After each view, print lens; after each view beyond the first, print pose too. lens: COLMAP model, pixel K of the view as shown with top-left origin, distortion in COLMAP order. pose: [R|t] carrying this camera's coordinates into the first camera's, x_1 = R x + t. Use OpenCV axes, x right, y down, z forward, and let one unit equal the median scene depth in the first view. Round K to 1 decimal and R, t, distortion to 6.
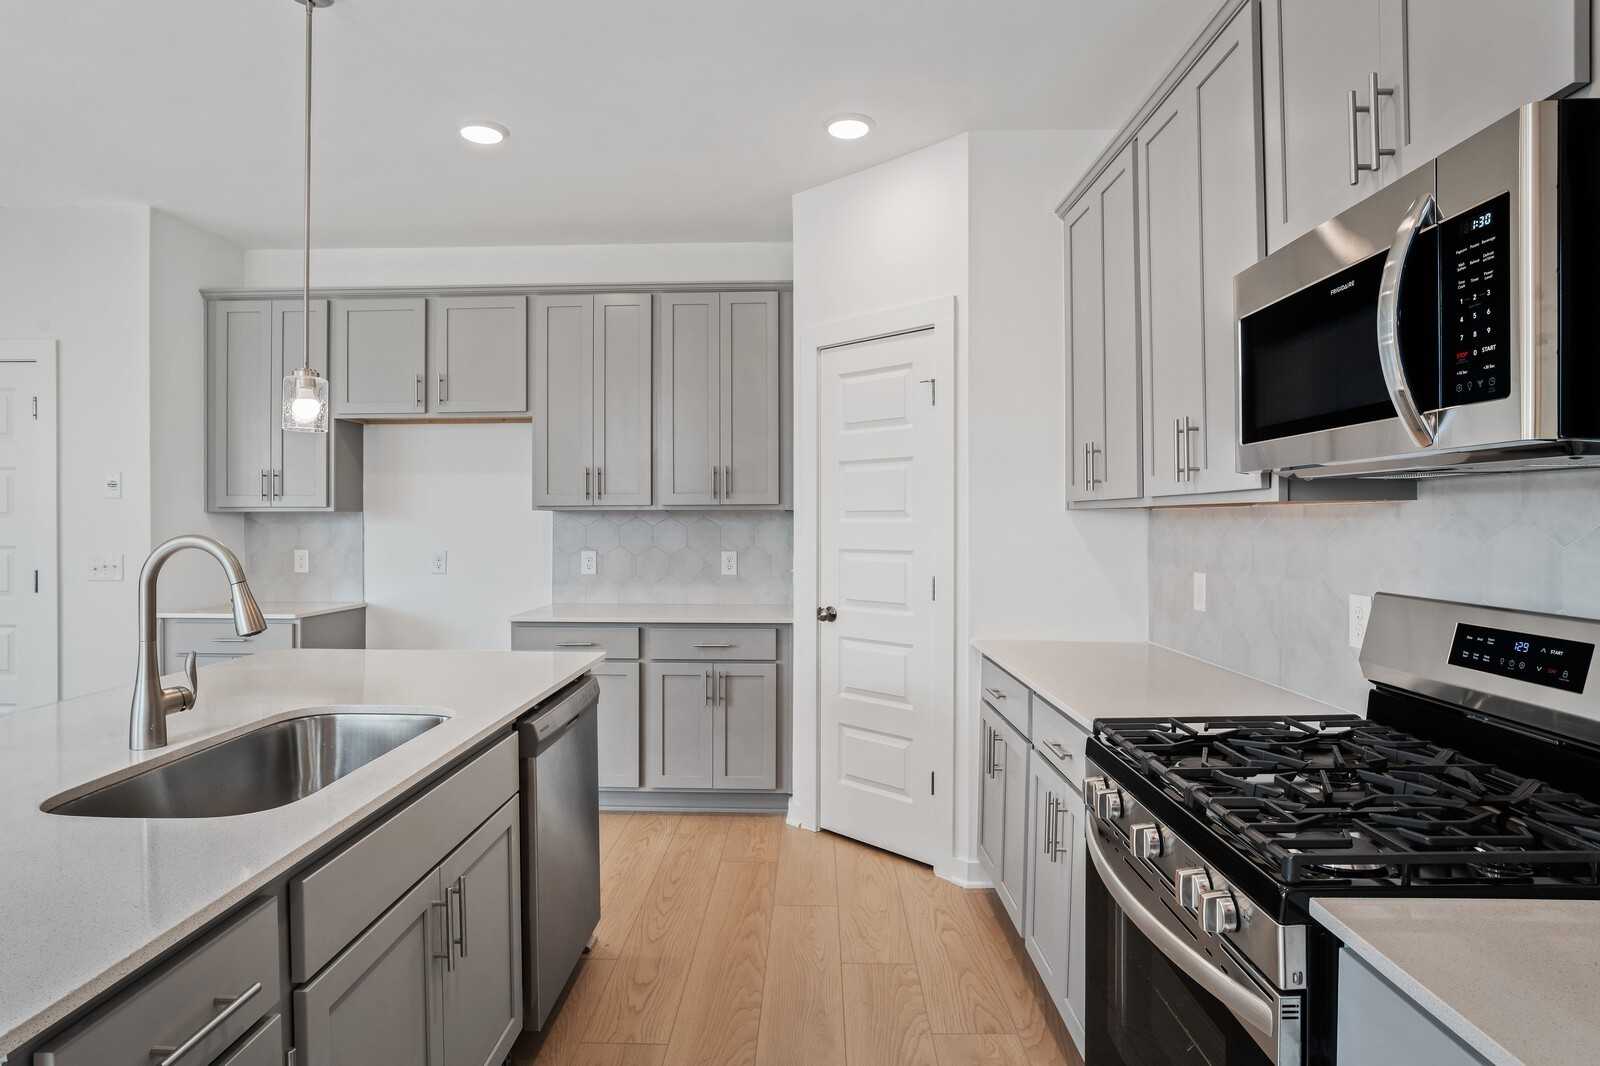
lens RADIAL K [[884.1, 0, 804.6], [0, 884.1, 524.2], [0, 0, 1]] dist [-0.061186, 0.030286]
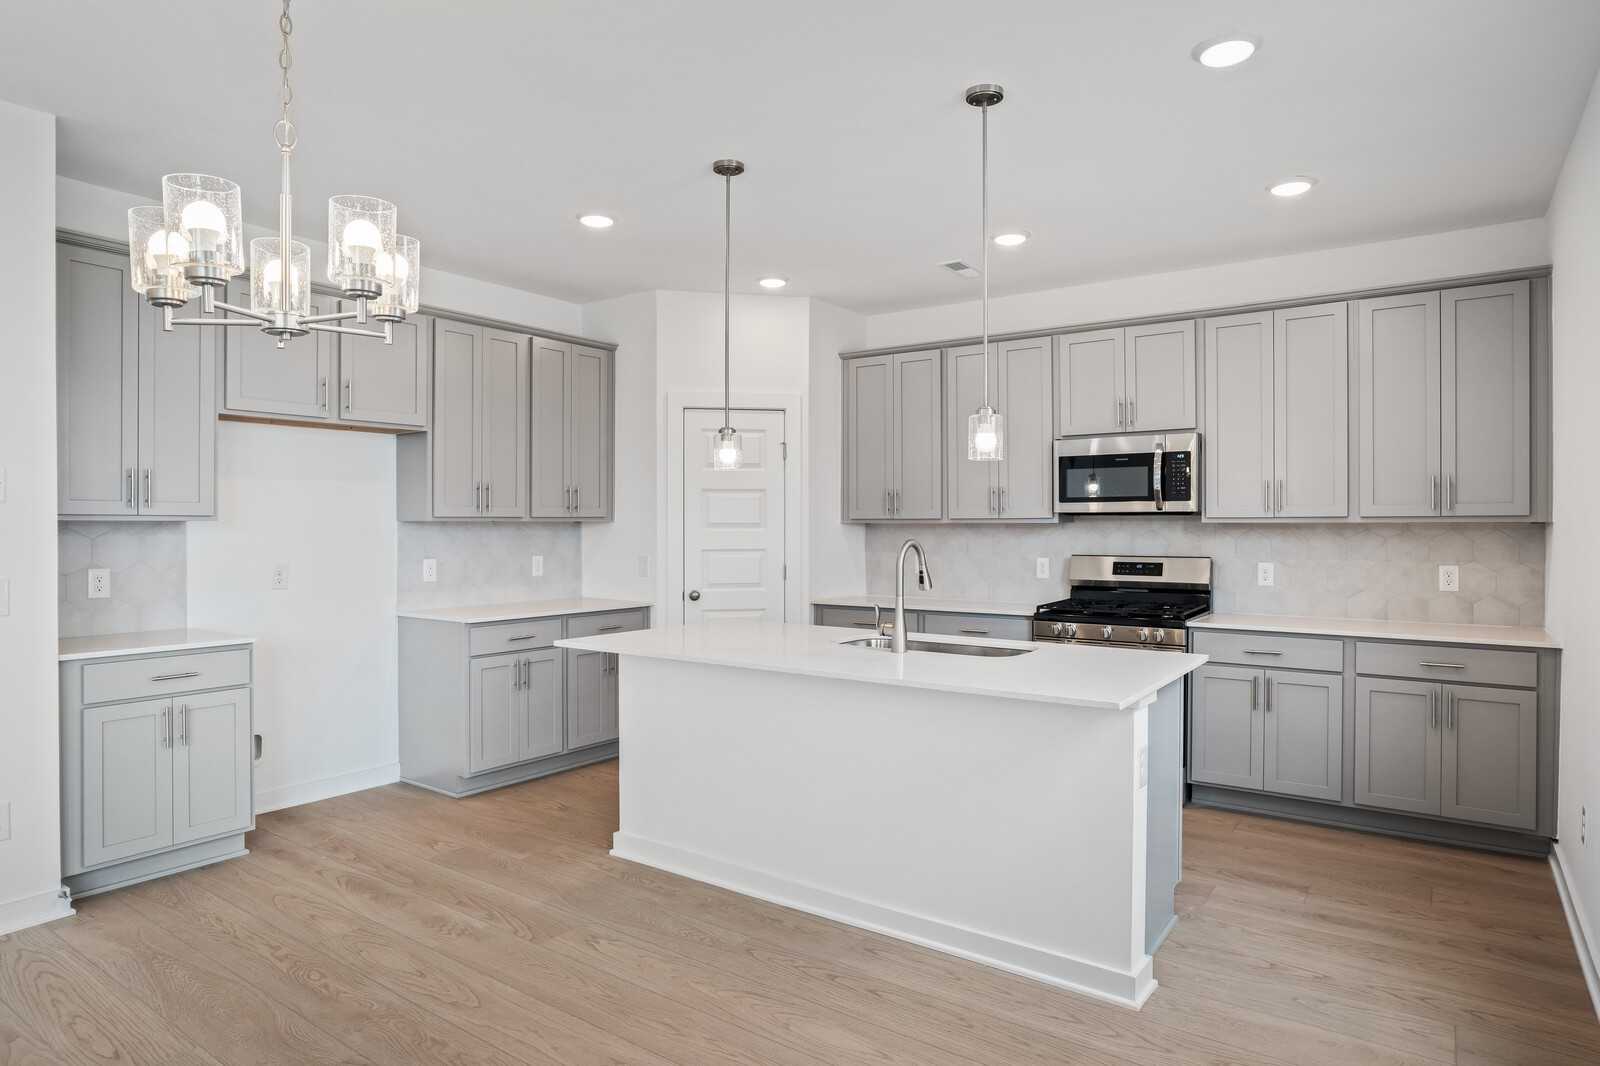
lens RADIAL K [[938.4, 0, 792.1], [0, 938.4, 531.0], [0, 0, 1]] dist [-0.038058, 0.002185]
pose [[0.558827, -0.003438, 0.829277, -1.123657], [0.003861, 0.999991, 0.001544, -0.004082], [-0.829275, 0.002339, 0.558836, 0.019997]]
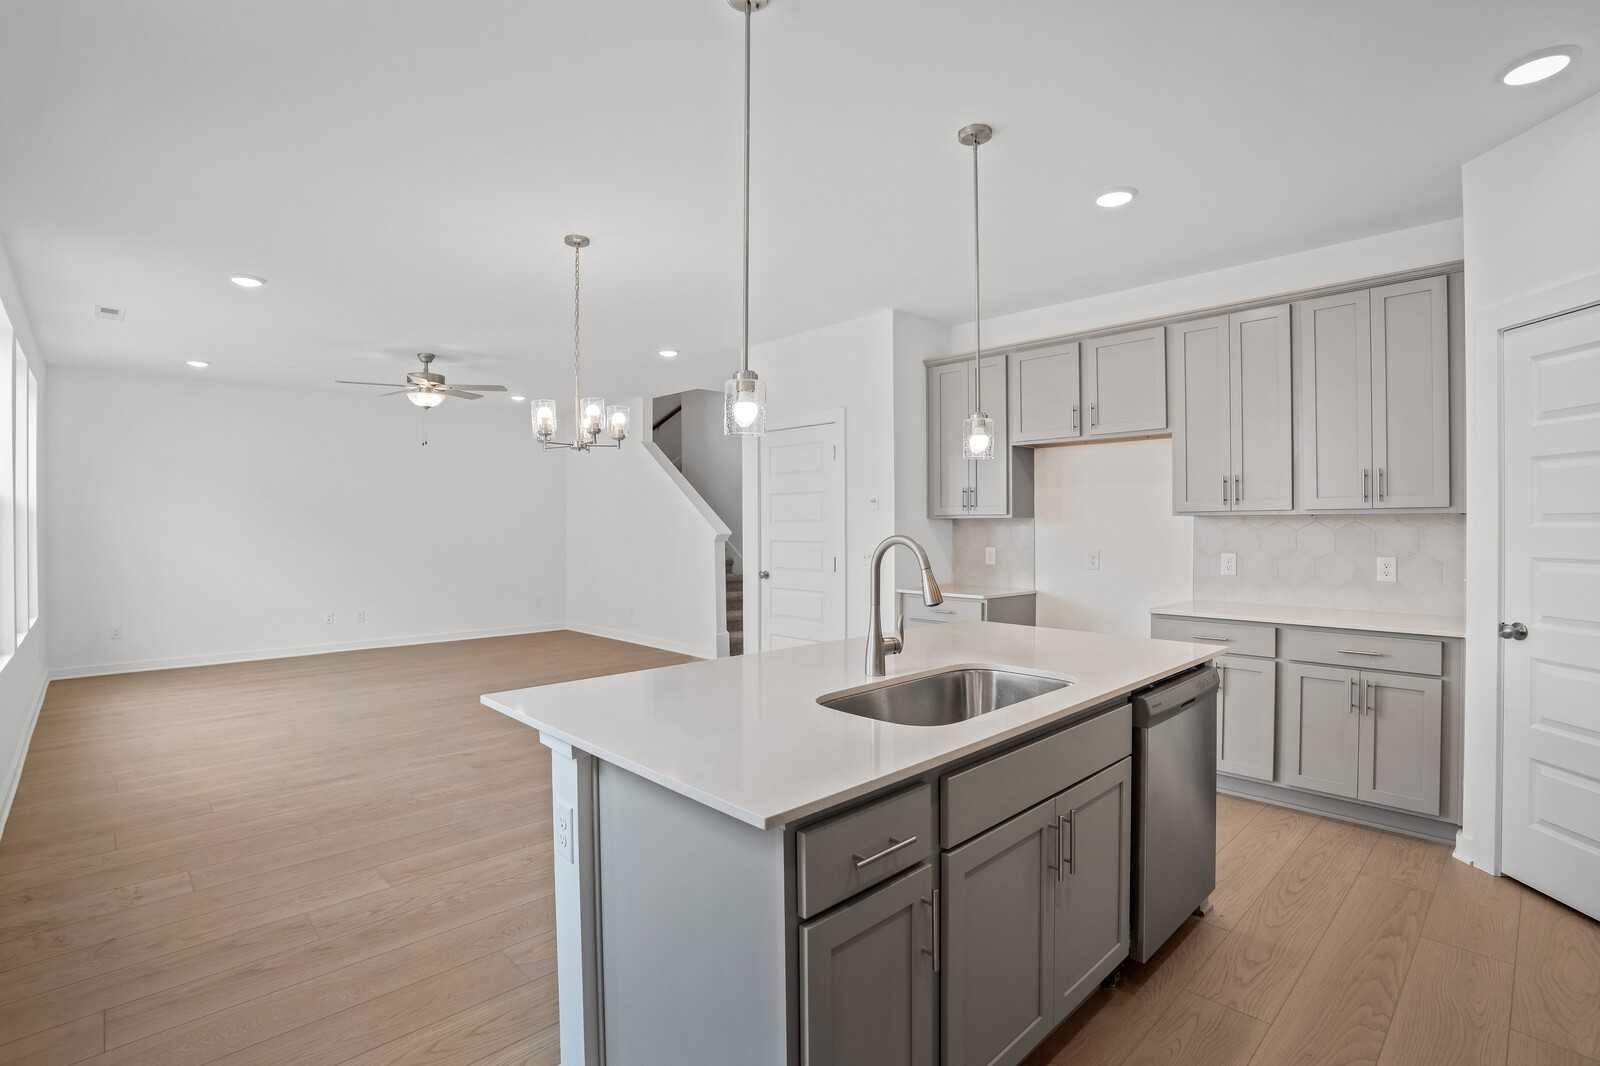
lens RADIAL K [[763.6, 0, 801.4], [0, 763.6, 527.1], [0, 0, 1]] dist [-0.066525, 0.026455]
pose [[0.706151, 0.001022, -0.708061, 0.041384], [-0.001421, 0.999999, 0.000025, -0.000638], [0.708060, 0.000988, 0.706151, -0.017543]]
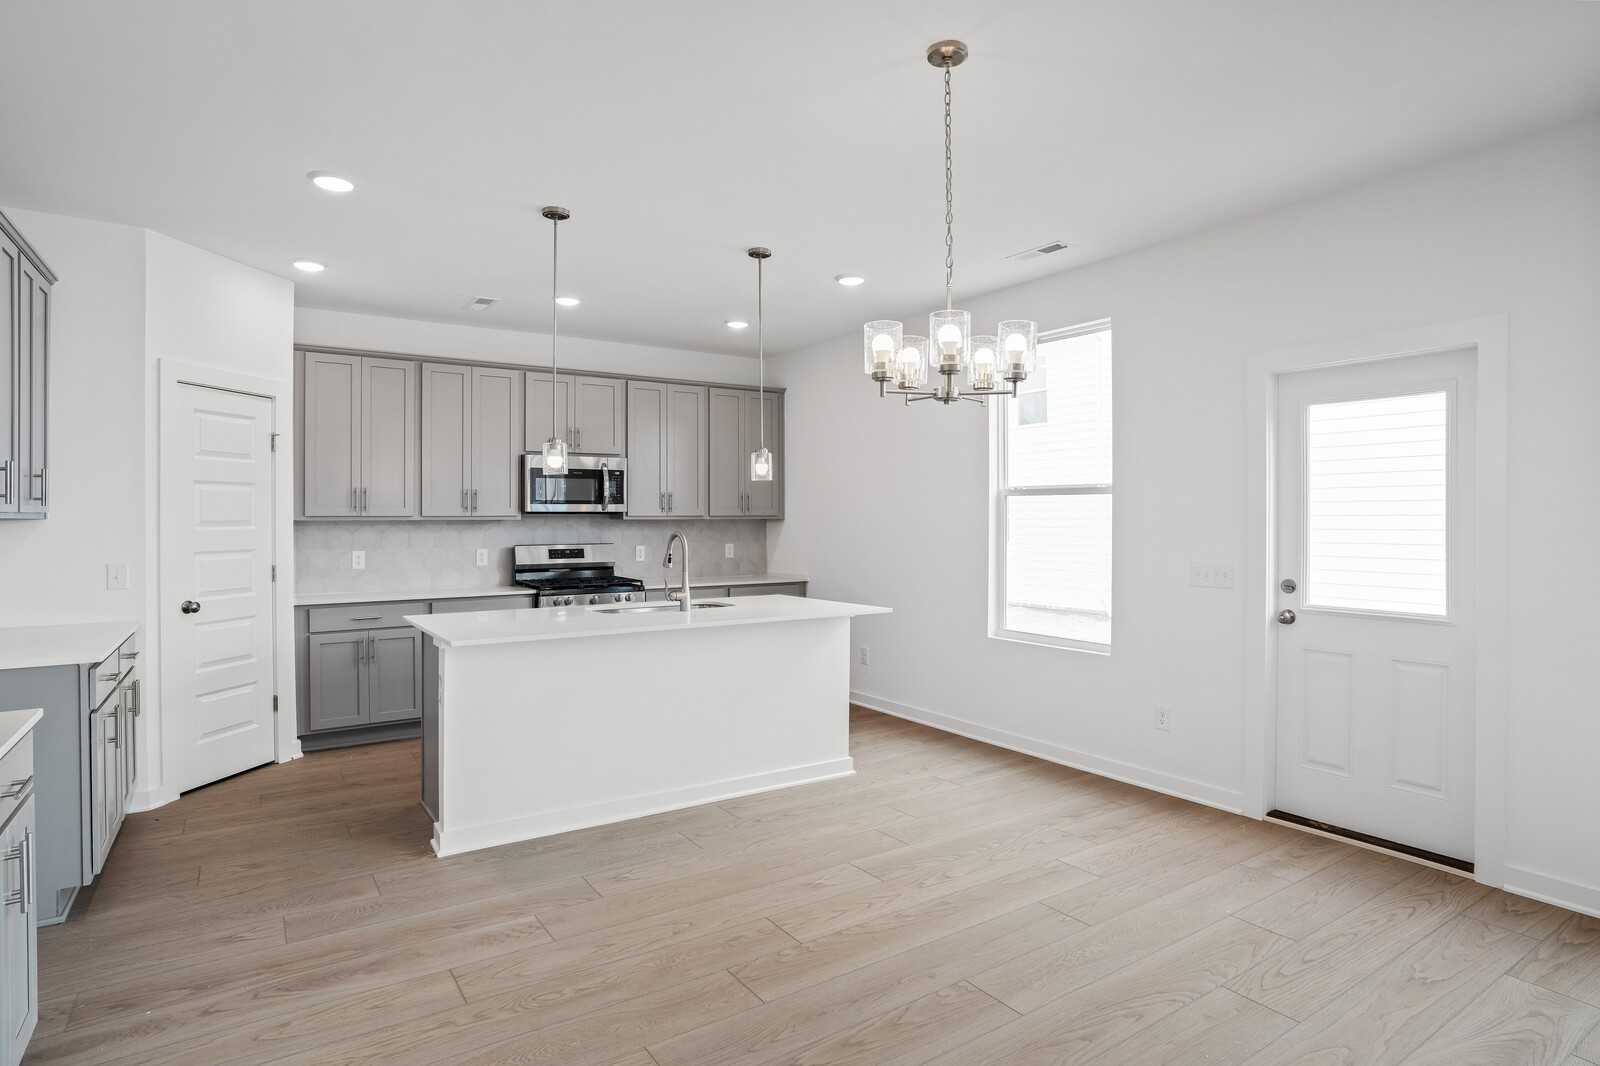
lens RADIAL K [[861.6, 0, 813.9], [0, 861.6, 523.4], [0, 0, 1]] dist [-0.051560, 0.029085]
pose [[-0.586217, -0.000988, 0.810153, -1.369093], [0.007669, 0.999948, 0.006769, -0.012357], [-0.810118, 0.010181, -0.586179, 0.967910]]
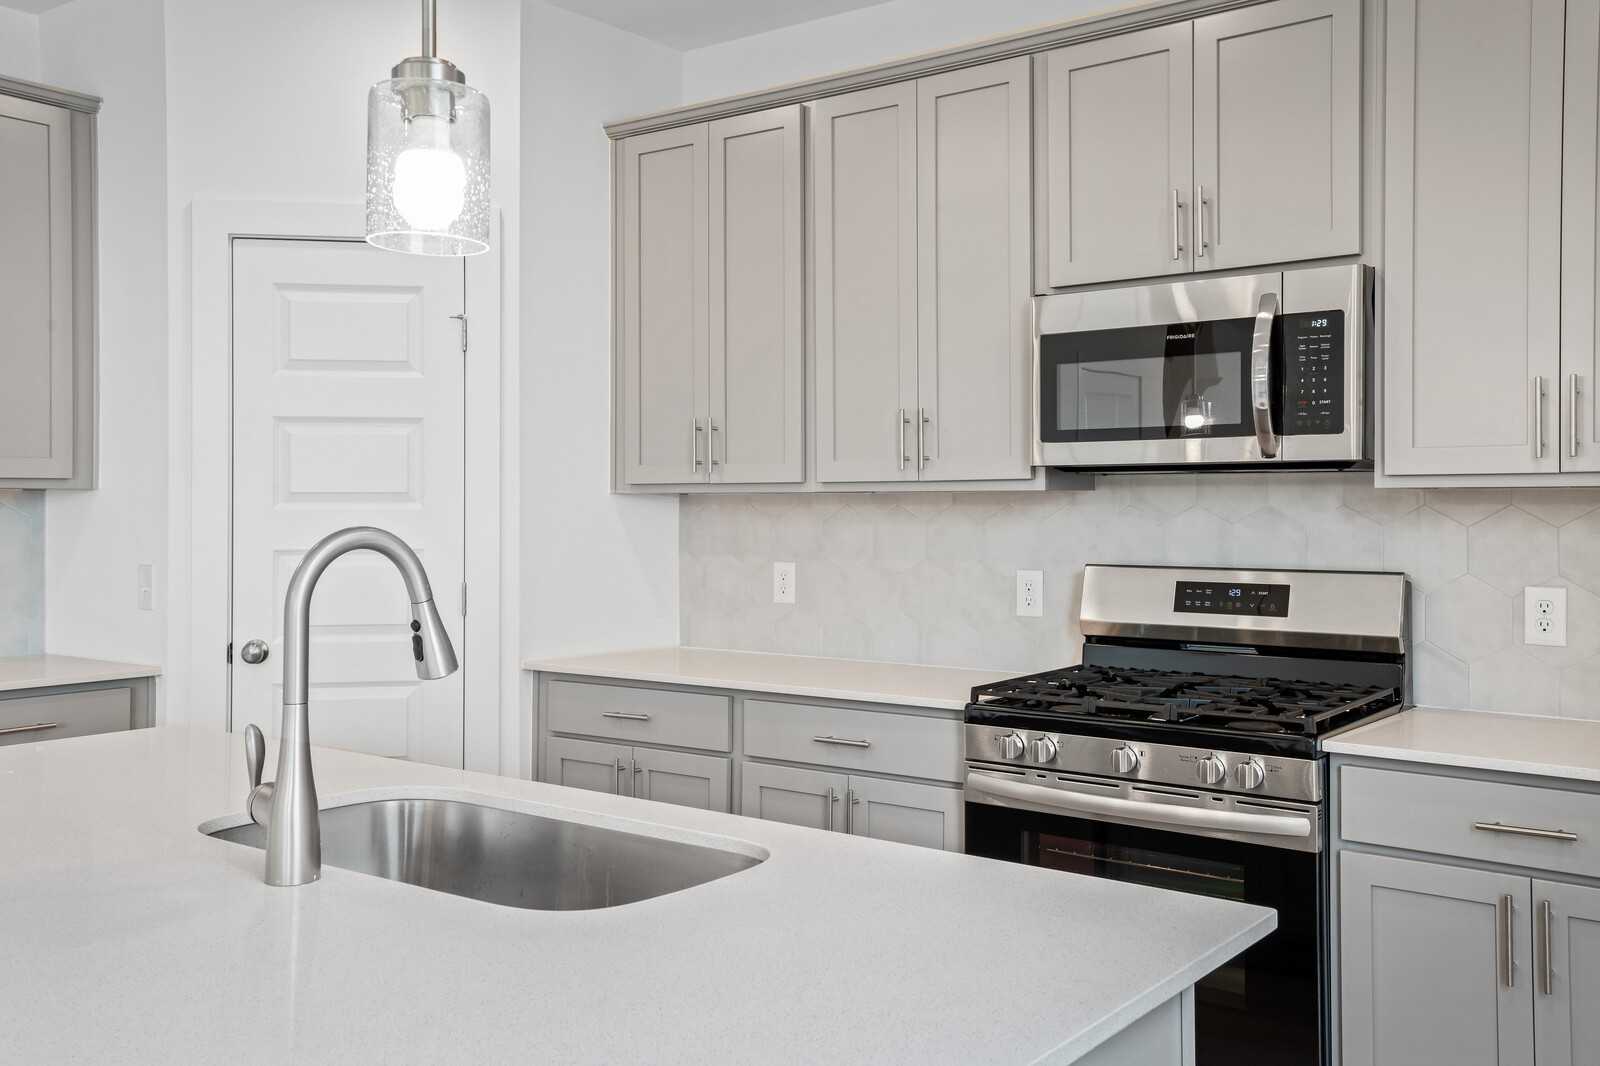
lens RADIAL K [[1454.2, 0, 798.9], [0, 1454.2, 497.4], [0, 0, 1]] dist [0.051231, -0.000809]
pose [[0.585927, 0.008100, 0.810323, -0.596369], [0.002653, 0.999926, -0.011914, 0.002771], [-0.810359, 0.009130, 0.585862, 0.050349]]
